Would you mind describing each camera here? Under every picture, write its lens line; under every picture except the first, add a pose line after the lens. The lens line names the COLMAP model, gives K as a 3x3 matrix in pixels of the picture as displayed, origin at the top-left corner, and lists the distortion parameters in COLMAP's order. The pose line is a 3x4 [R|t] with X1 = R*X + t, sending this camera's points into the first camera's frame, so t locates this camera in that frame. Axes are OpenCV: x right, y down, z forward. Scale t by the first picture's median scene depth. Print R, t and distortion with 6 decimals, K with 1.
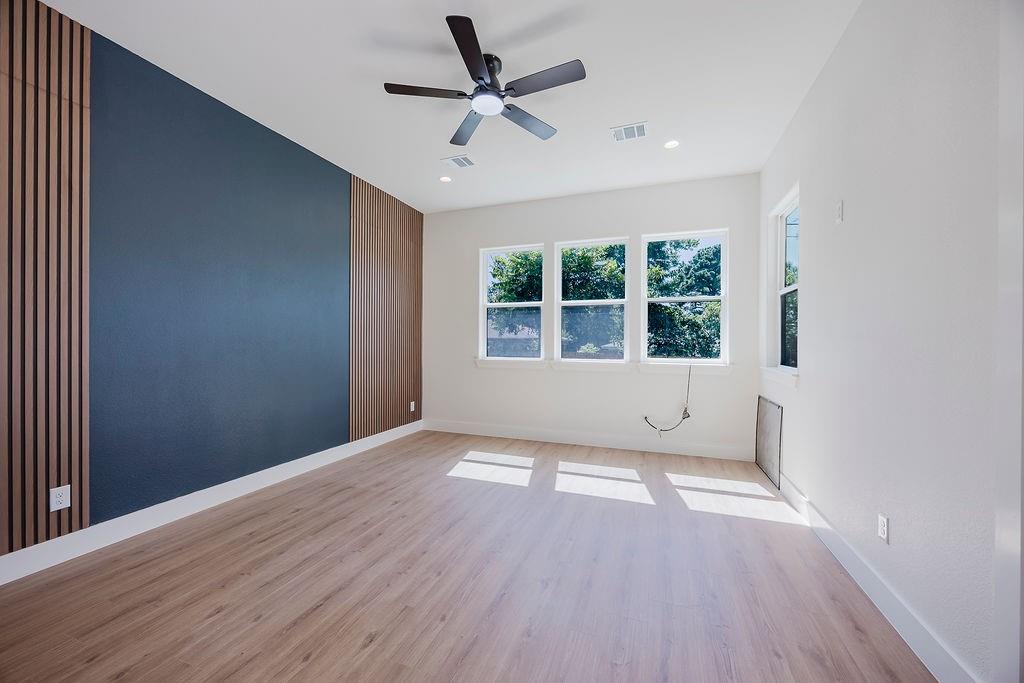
lens RADIAL K [[402.8, 0, 511.1], [0, 402.8, 342.9], [0, 0, 1]] dist [-0.001375, 0.000012]
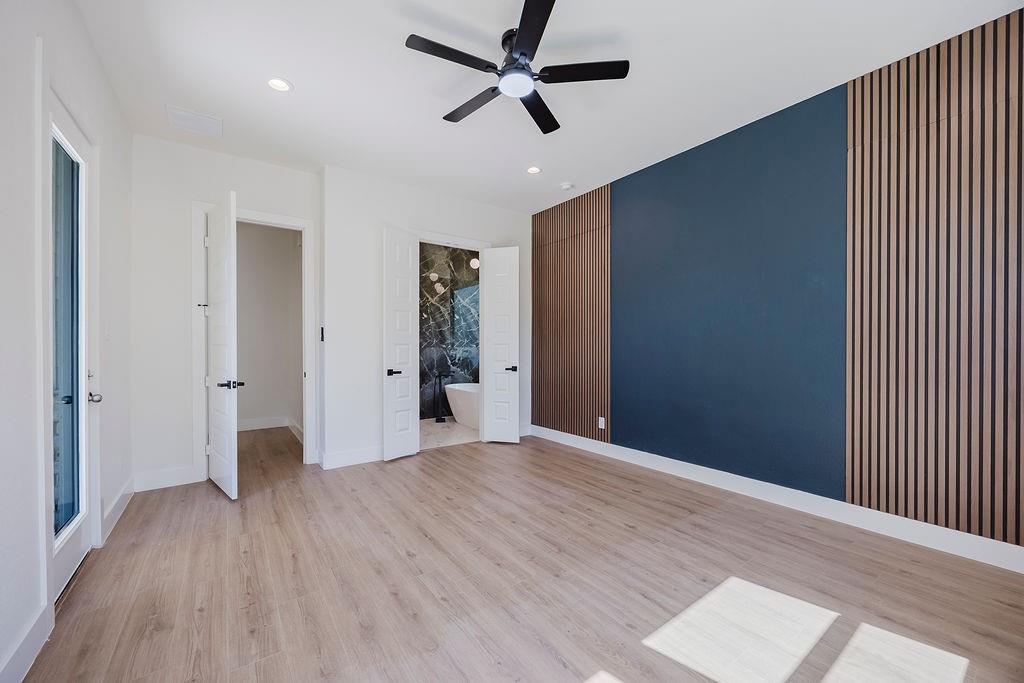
lens RADIAL K [[402.8, 0, 511.1], [0, 402.8, 342.9], [0, 0, 1]] dist [-0.001375, 0.000012]
pose [[-0.565878, -0.008741, -0.824442, 0.573883], [-0.000926, 0.999950, -0.009967, 0.000982], [0.824488, -0.004877, -0.565858, 1.234167]]
